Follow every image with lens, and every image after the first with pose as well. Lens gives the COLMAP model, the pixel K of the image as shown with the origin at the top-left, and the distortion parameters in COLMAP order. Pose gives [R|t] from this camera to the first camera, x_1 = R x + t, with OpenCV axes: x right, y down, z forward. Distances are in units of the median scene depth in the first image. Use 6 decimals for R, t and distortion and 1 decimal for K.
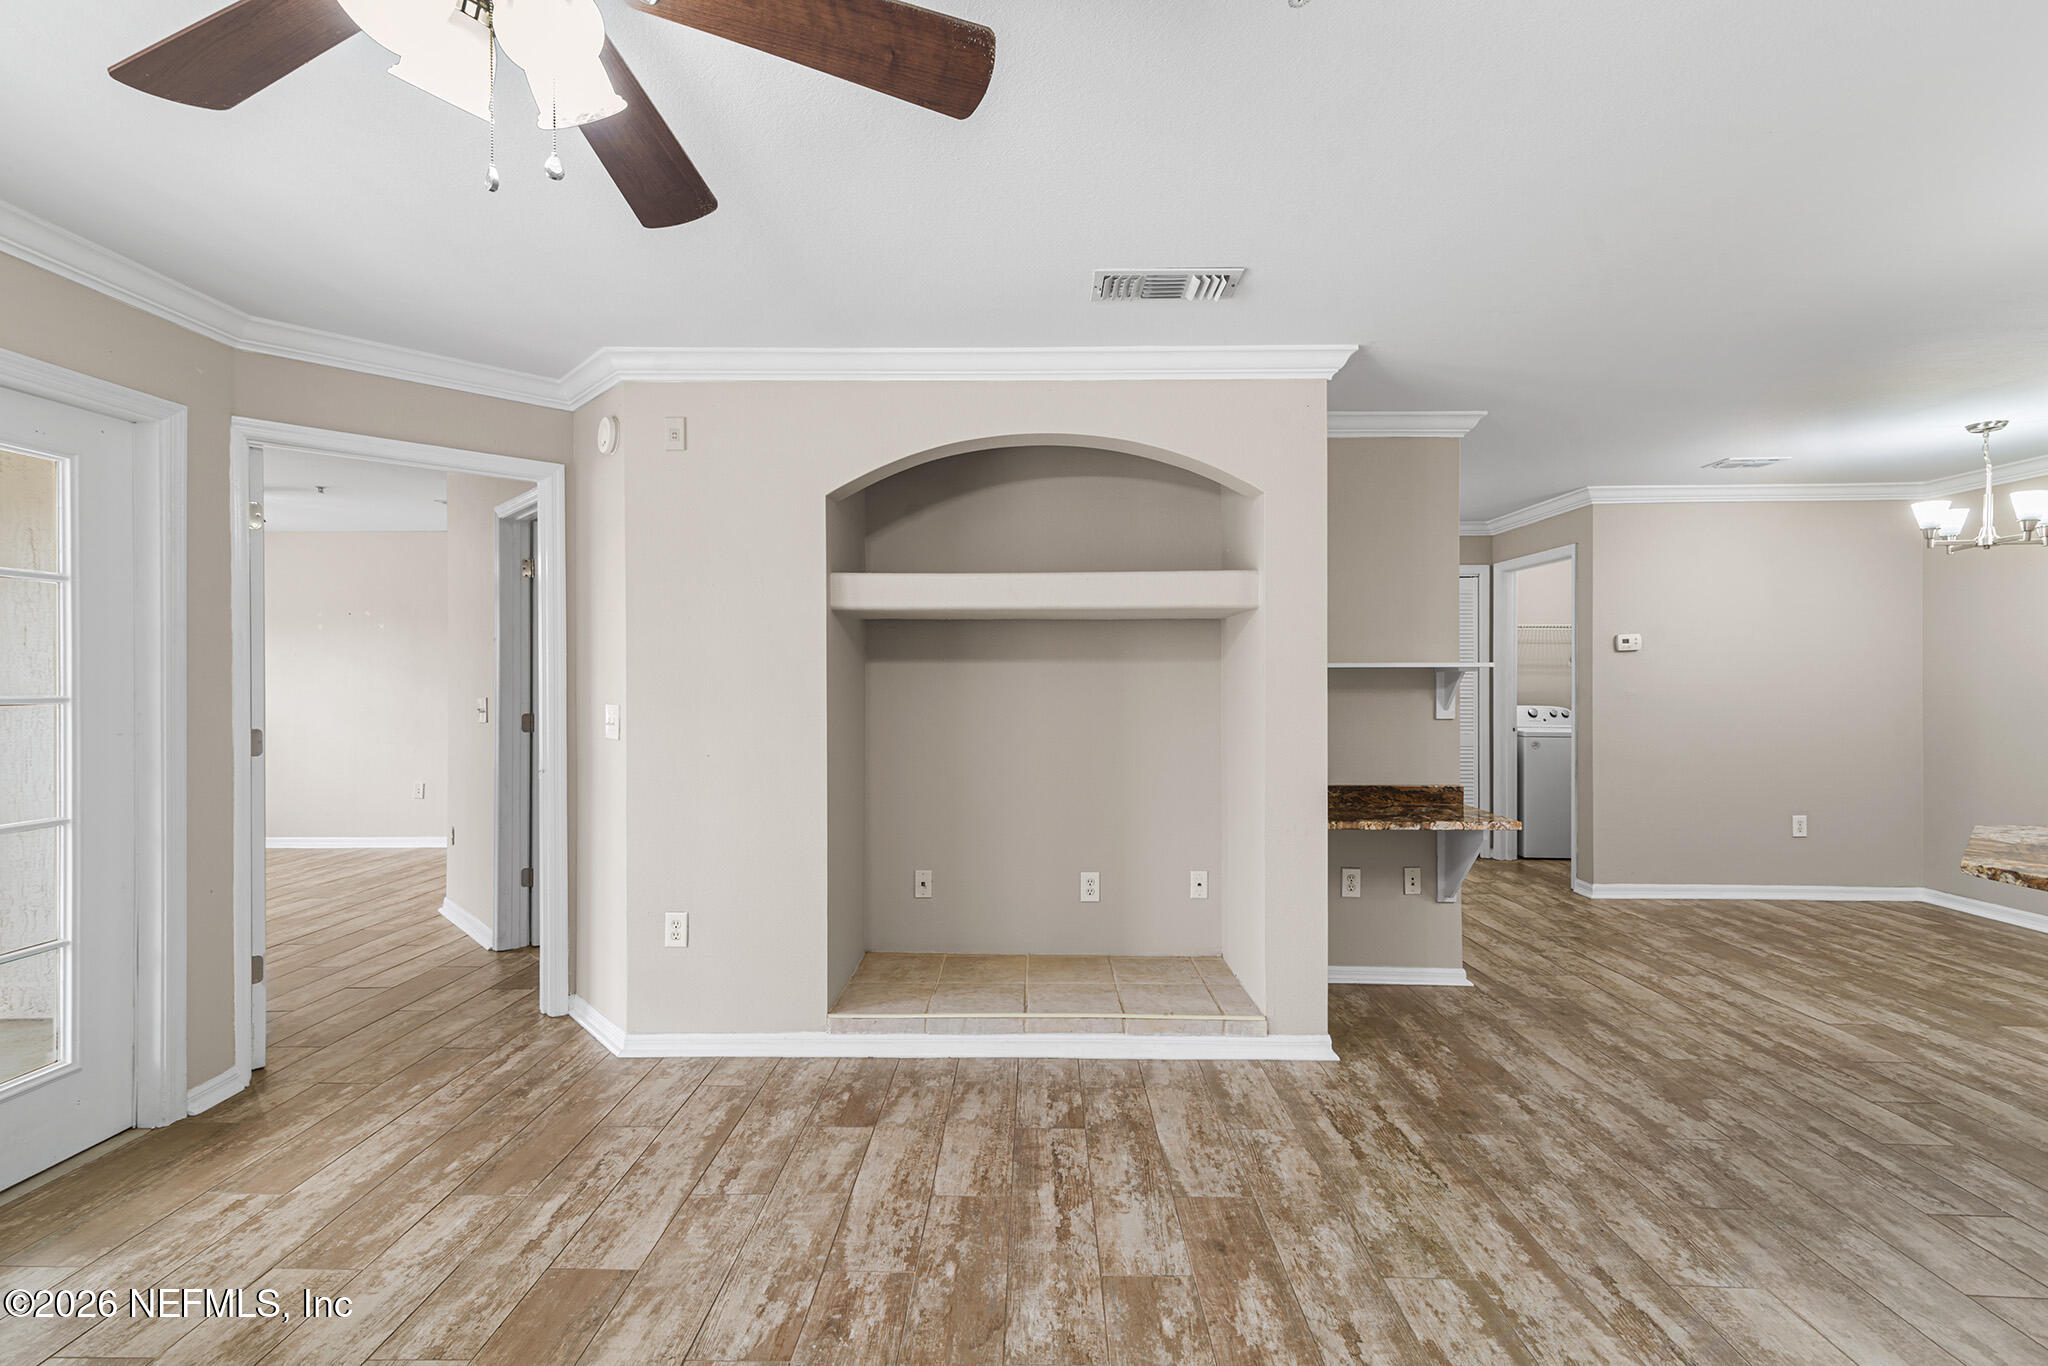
lens RADIAL K [[926.8, 0, 1010.1], [0, 926.8, 679.1], [0, 0, 1]] dist [0.013278, -0.001362]
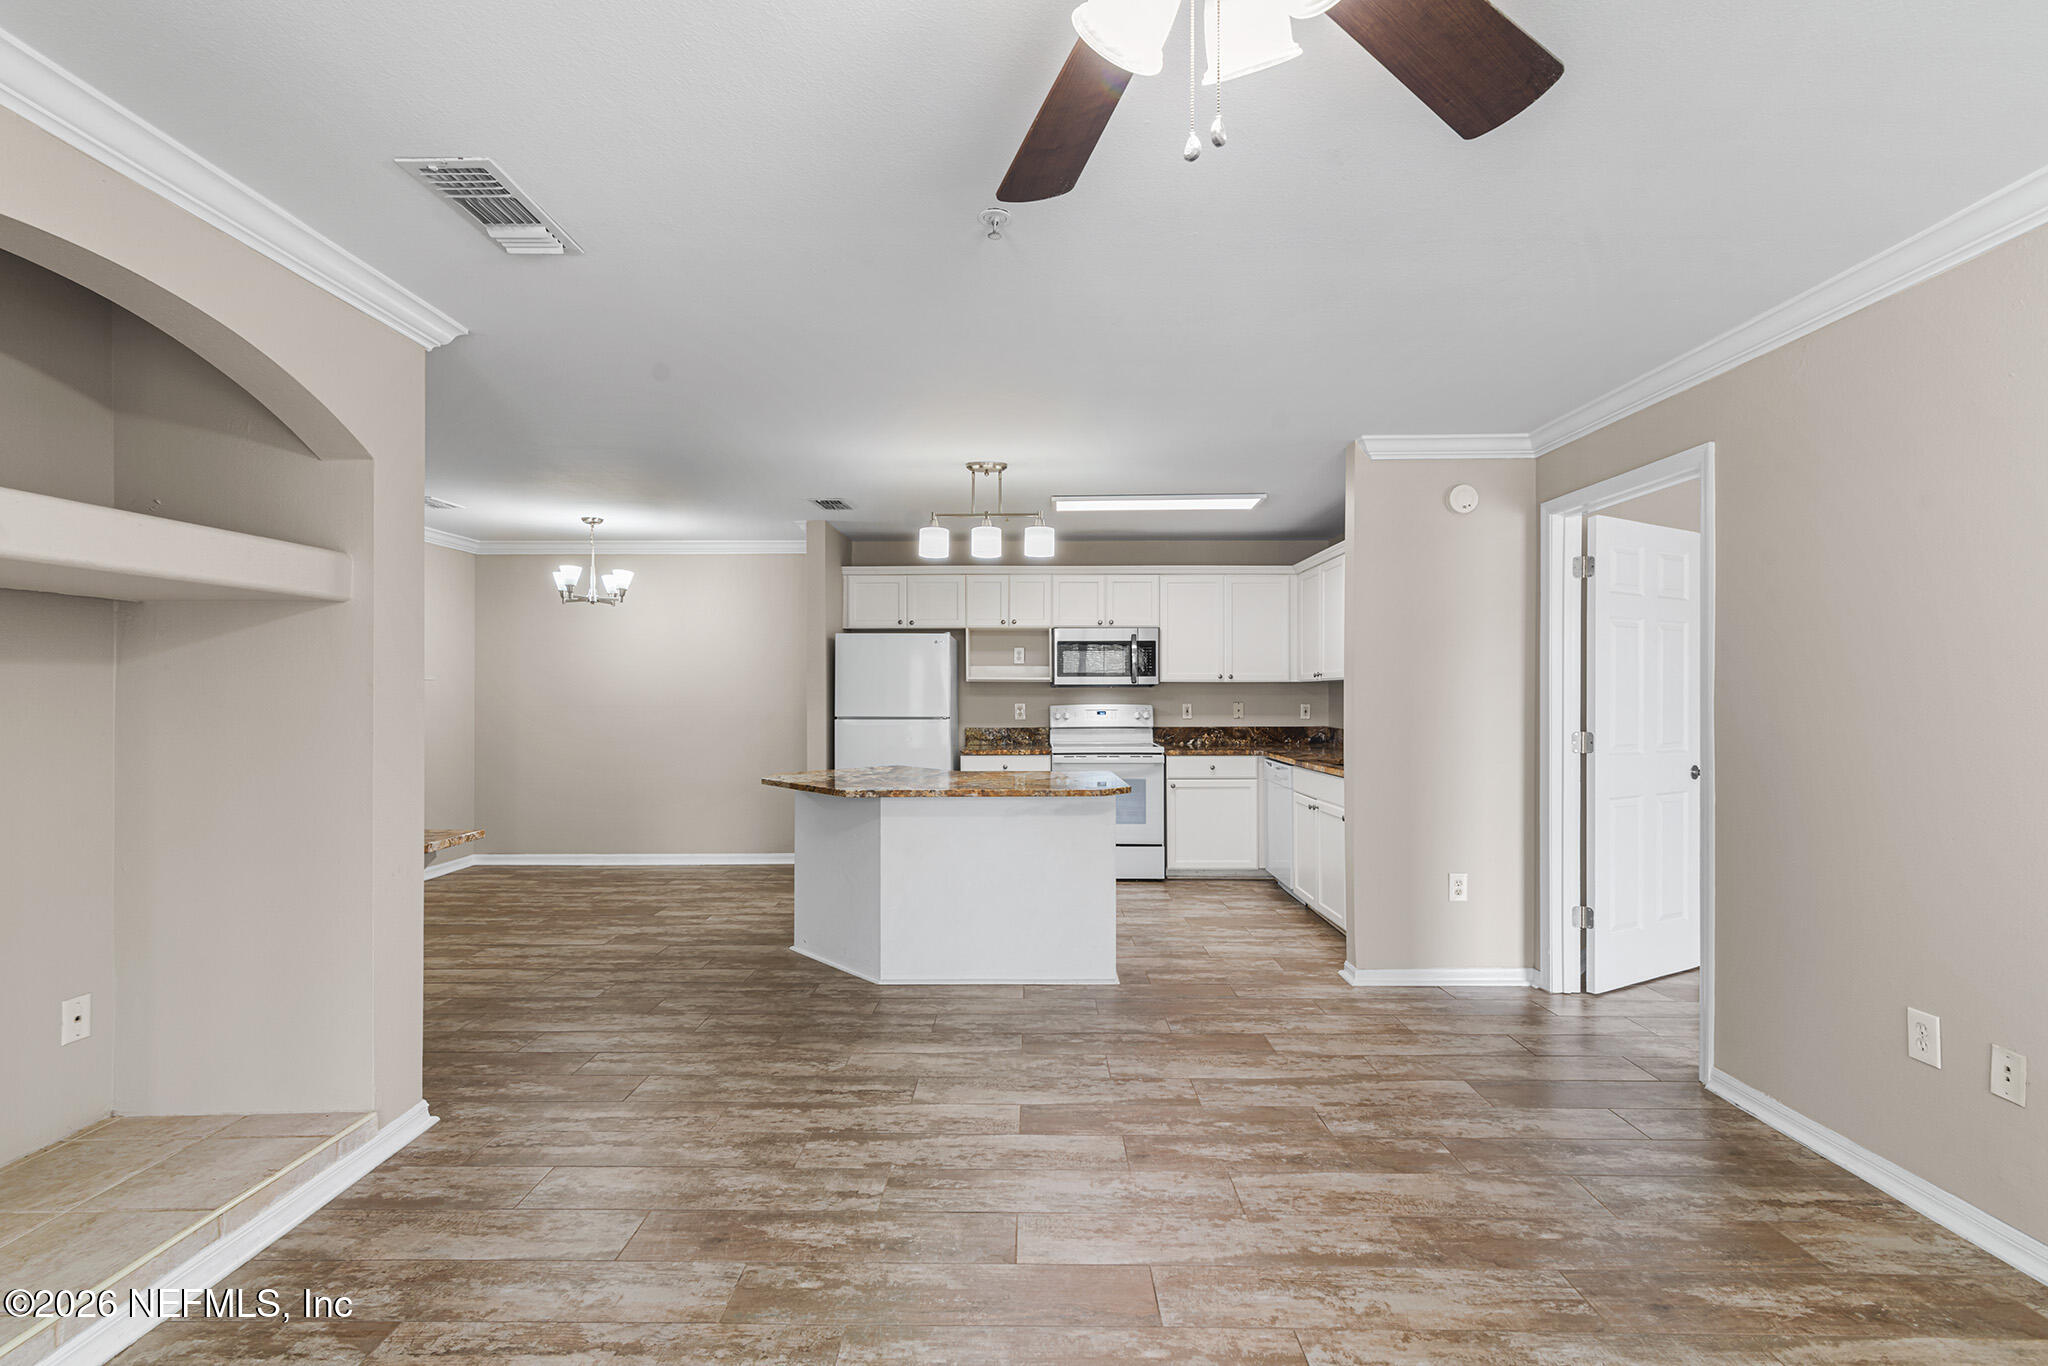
lens RADIAL K [[926.8, 0, 1024.0], [0, 926.8, 694.7], [0, 0, 1]] dist [0.013278, -0.001362]
pose [[-0.017003, -0.002159, 0.999853, -0.564637], [0.000939, 0.999997, 0.002175, 0.001099], [-0.999855, 0.000976, -0.017001, 0.468041]]
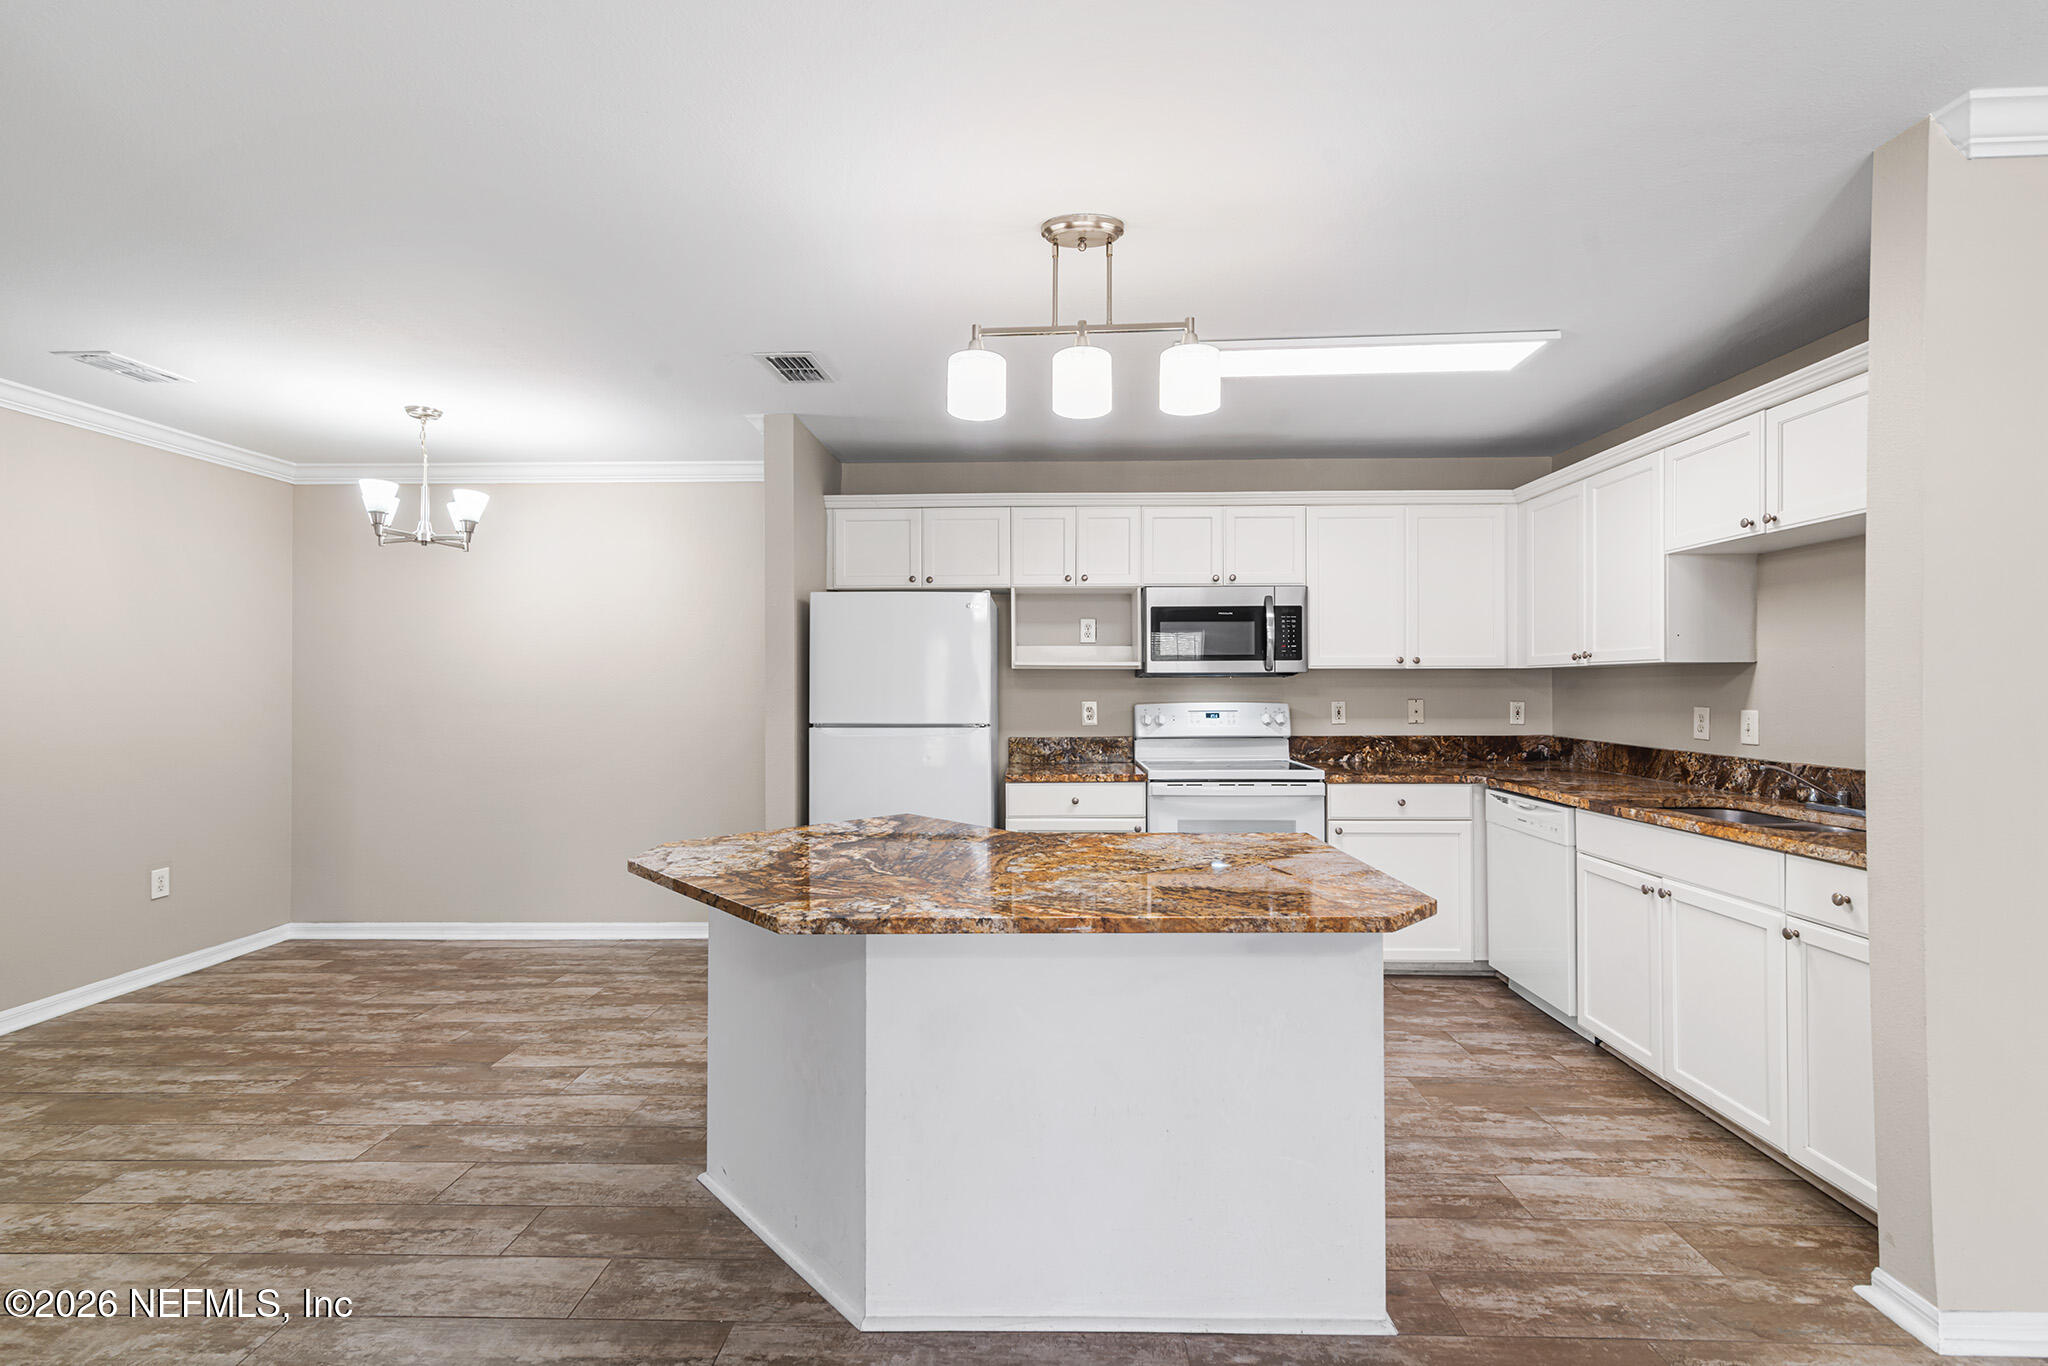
lens RADIAL K [[926.8, 0, 1022.3], [0, 926.8, 680.0], [0, 0, 1]] dist [0.013278, -0.001362]
pose [[0.000507, 0.005875, 0.999983, 0.167536], [0.002134, 0.999980, -0.005876, 0.001105], [-0.999998, 0.002137, 0.000495, 0.549306]]
